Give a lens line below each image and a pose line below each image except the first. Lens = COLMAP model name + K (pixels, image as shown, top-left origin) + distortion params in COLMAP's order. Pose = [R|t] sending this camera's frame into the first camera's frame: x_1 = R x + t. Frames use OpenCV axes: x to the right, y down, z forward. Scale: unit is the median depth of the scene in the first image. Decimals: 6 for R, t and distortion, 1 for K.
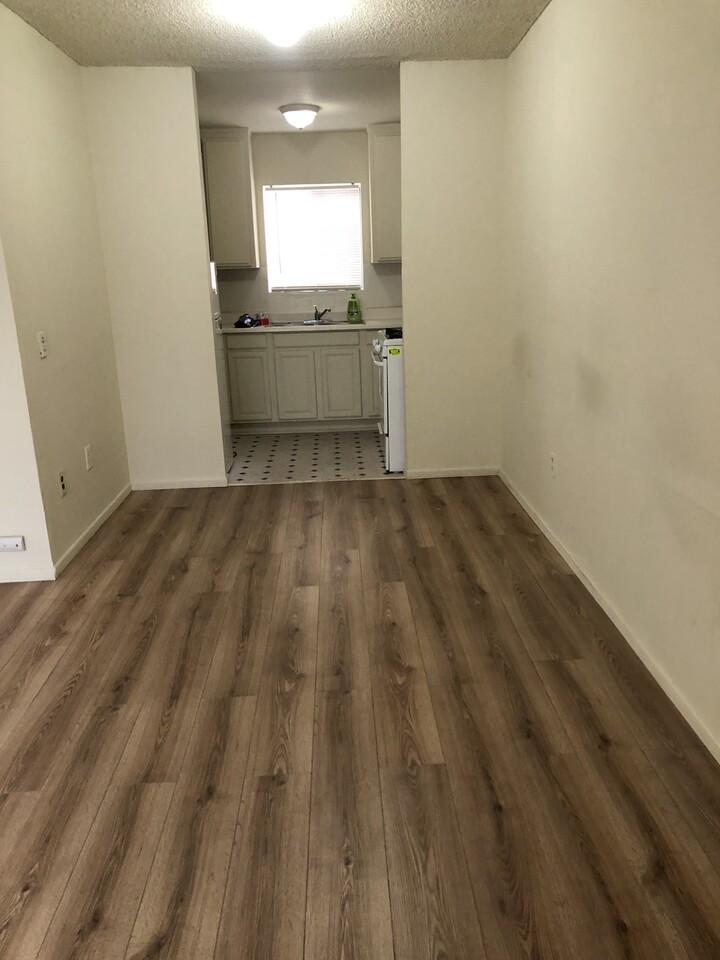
lens RADIAL K [[787.3, 0, 367.7], [0, 787.3, 470.8], [0, 0, 1]] dist [0.047830, -0.035511]
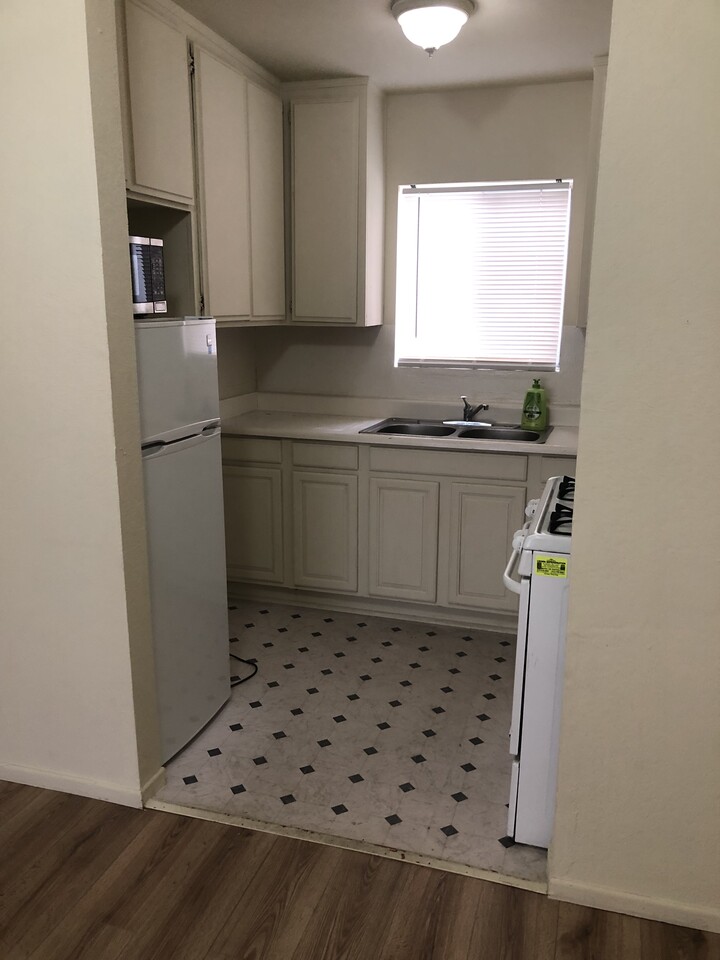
lens RADIAL K [[787.3, 0, 362.8], [0, 787.3, 490.0], [0, 0, 1]] dist [0.047830, -0.035511]
pose [[0.944393, 0.114830, -0.308118, 0.048771], [-0.122559, 0.992444, -0.005782, -0.138258], [0.305126, 0.043223, 0.951331, 0.470786]]
